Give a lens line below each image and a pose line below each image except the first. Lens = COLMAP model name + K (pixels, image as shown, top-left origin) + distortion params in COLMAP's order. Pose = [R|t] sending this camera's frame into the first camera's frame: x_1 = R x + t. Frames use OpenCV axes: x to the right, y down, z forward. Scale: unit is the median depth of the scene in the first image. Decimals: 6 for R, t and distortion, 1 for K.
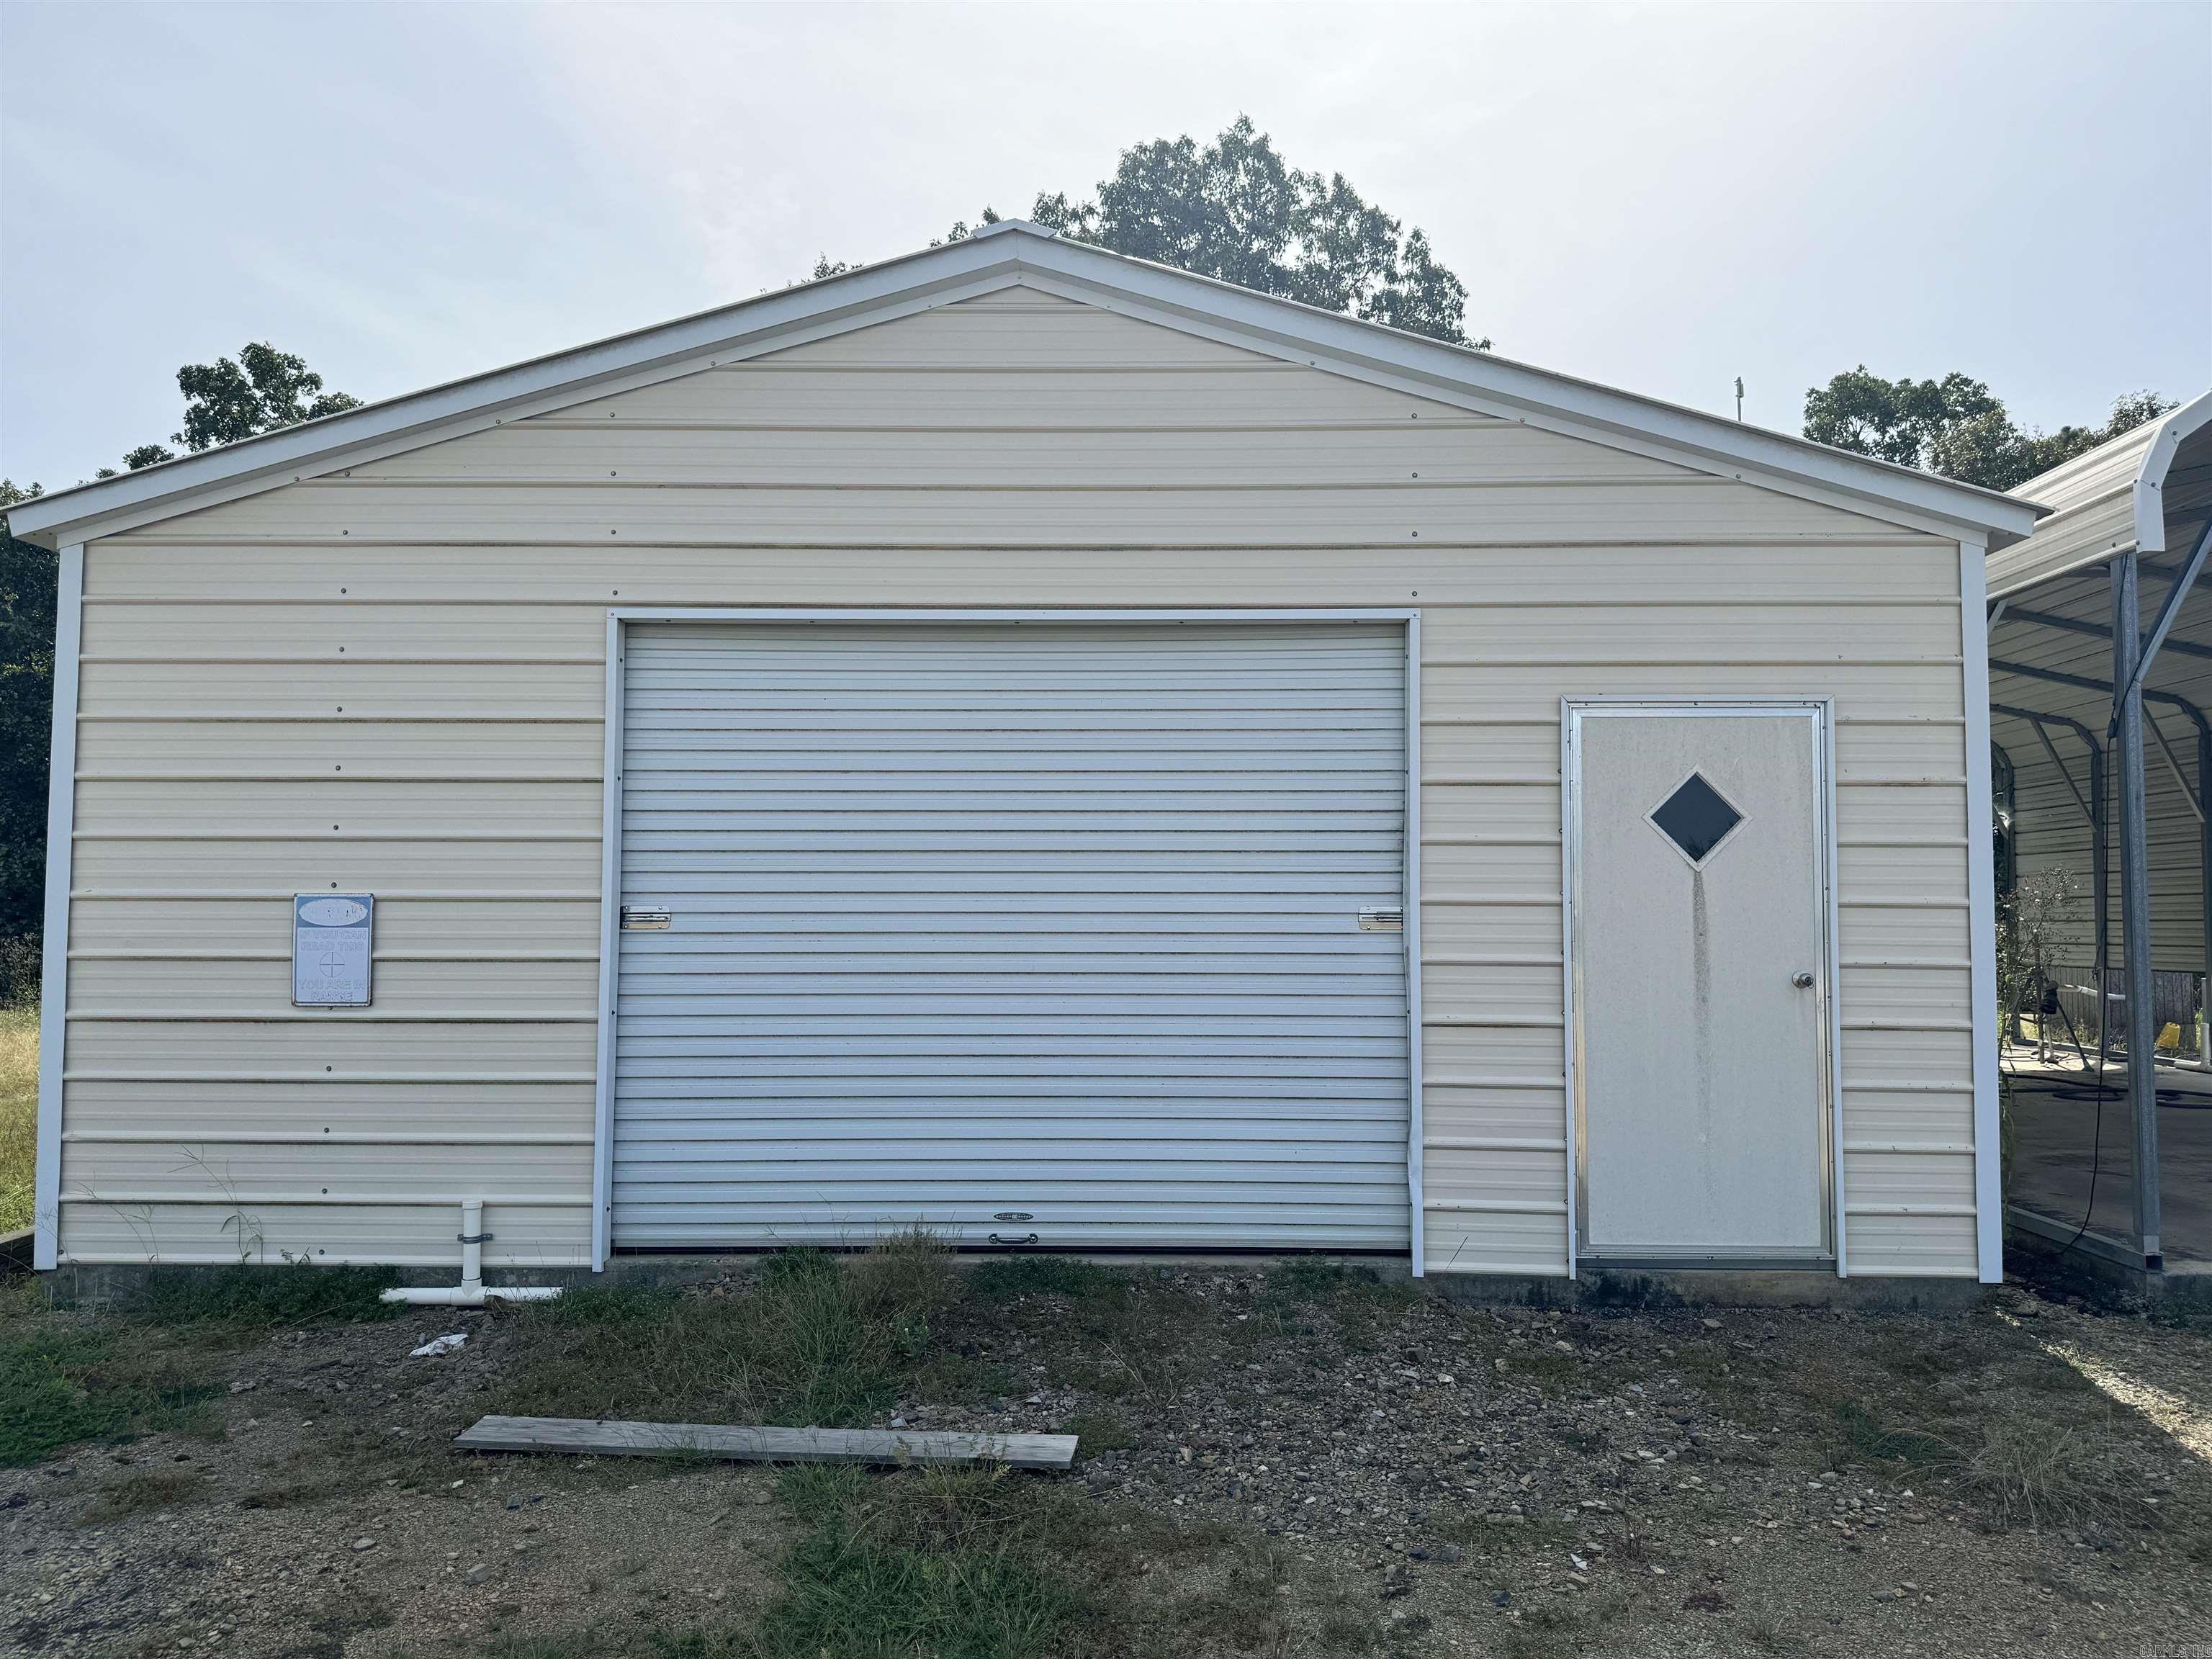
lens RADIAL K [[1516.3, 0, 1102.3], [0, 1516.3, 825.9], [0, 0, 1]] dist [0.007097, -0.013097]
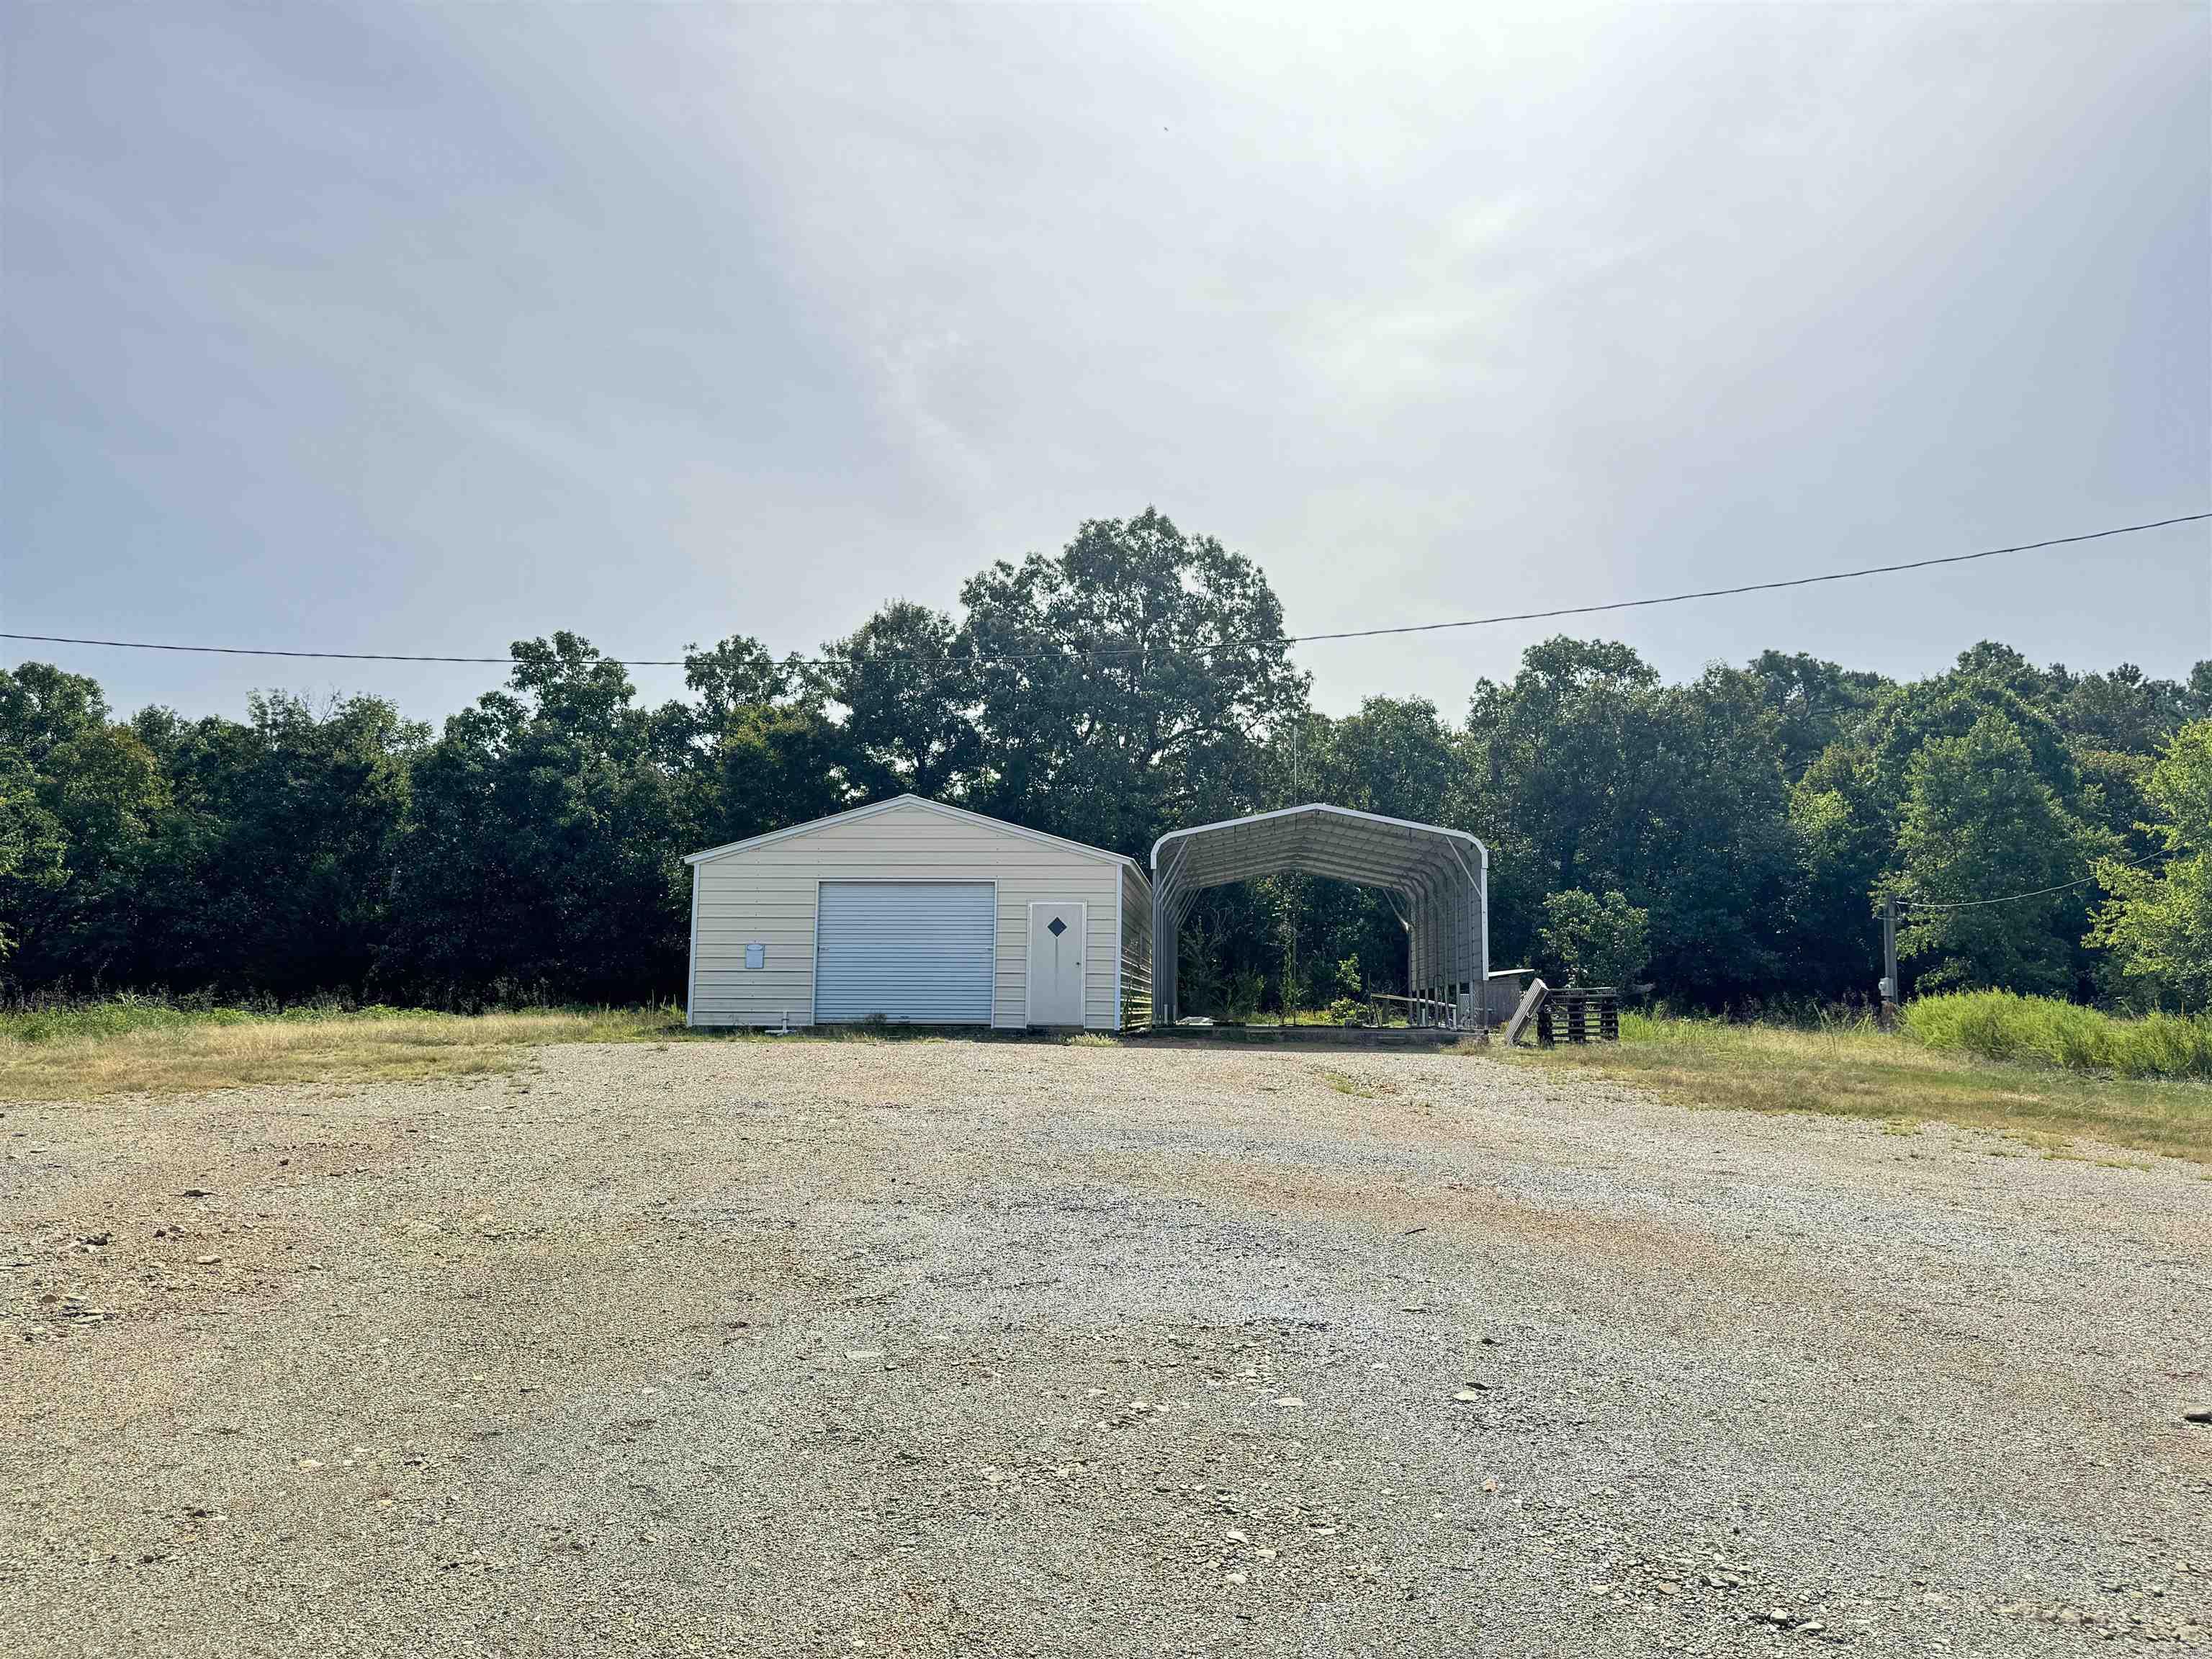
lens RADIAL K [[1516.3, 0, 1107.5], [0, 1516.3, 830.4], [0, 0, 1]] dist [0.007097, -0.013097]
pose [[0.997623, -0.000797, -0.068900, 0.158653], [-0.003672, 0.997897, -0.064711, -0.000191], [0.068806, 0.064811, 0.995523, -0.643596]]
